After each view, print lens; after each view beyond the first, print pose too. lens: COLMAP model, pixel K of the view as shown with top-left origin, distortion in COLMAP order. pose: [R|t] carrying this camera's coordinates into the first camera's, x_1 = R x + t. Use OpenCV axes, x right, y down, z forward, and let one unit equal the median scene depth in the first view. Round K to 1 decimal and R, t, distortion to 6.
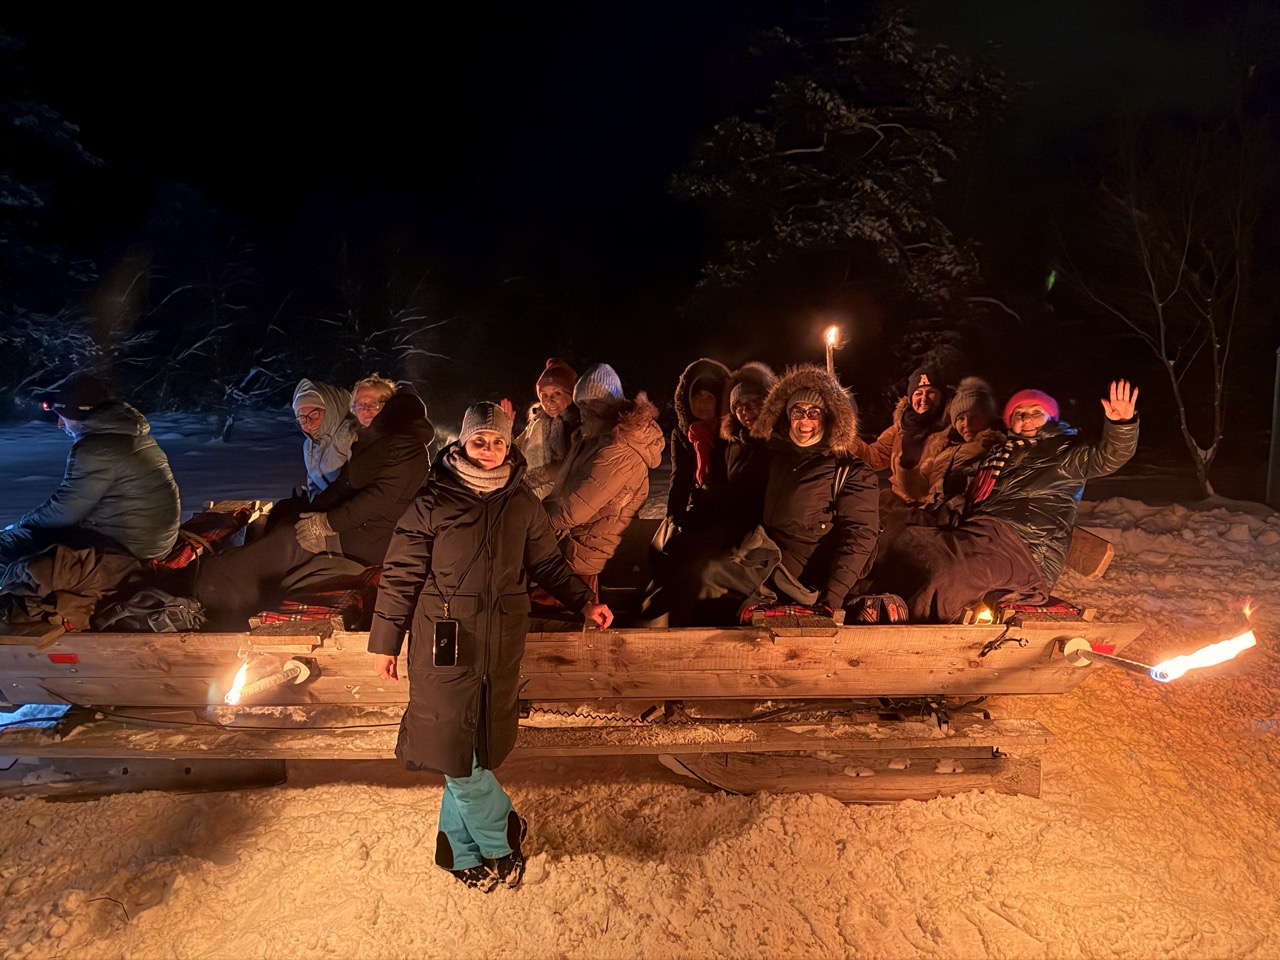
lens RADIAL K [[938.7, 0, 639.7], [0, 938.7, 473.7], [0, 0, 1]] dist [0.034163, -0.009799]
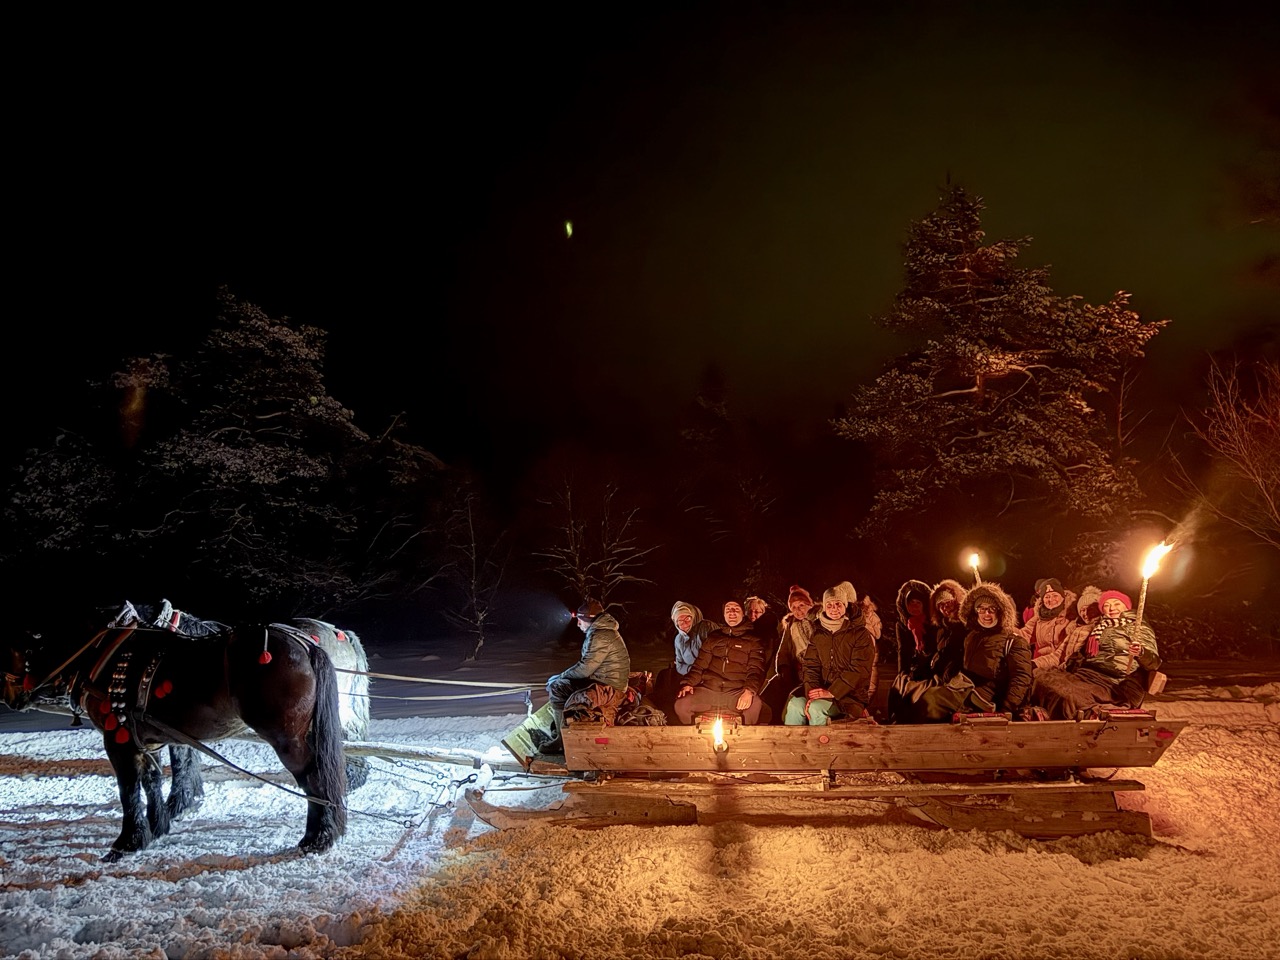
lens RADIAL K [[938.7, 0, 618.1], [0, 938.7, 470.3], [0, 0, 1]] dist [0.034163, -0.009799]
pose [[0.980406, -0.061037, -0.187291, -0.027094], [0.015317, 0.971527, -0.236435, 0.017795], [0.196390, 0.228933, 0.953426, -0.172301]]
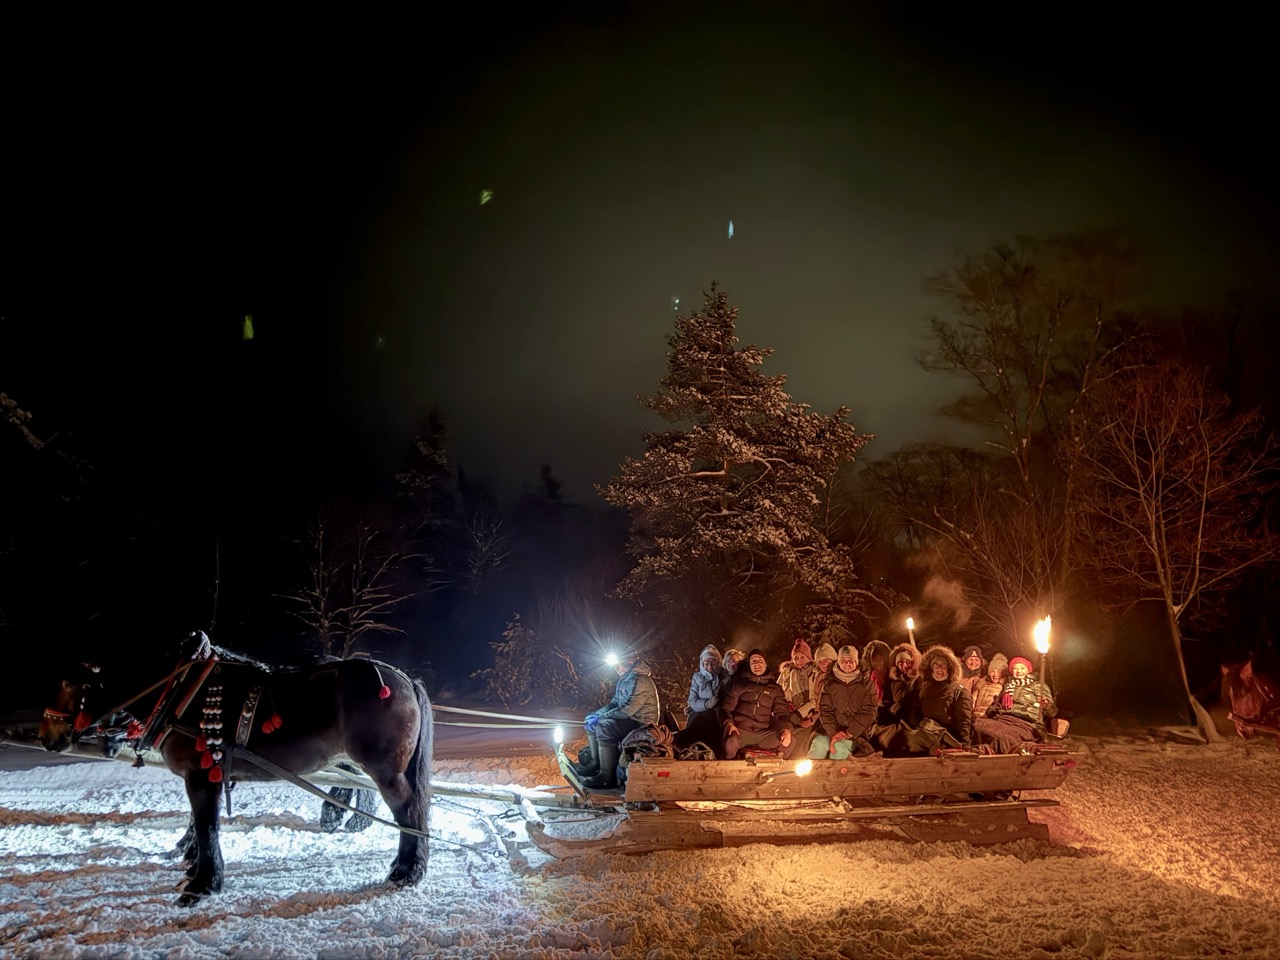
lens RADIAL K [[938.7, 0, 632.3], [0, 938.7, 453.5], [0, 0, 1]] dist [0.034163, -0.009799]
pose [[0.982200, 0.043330, 0.182772, -0.189573], [0.013784, 0.953780, -0.300189, 0.022597], [-0.187331, 0.297365, 0.936206, -0.227144]]
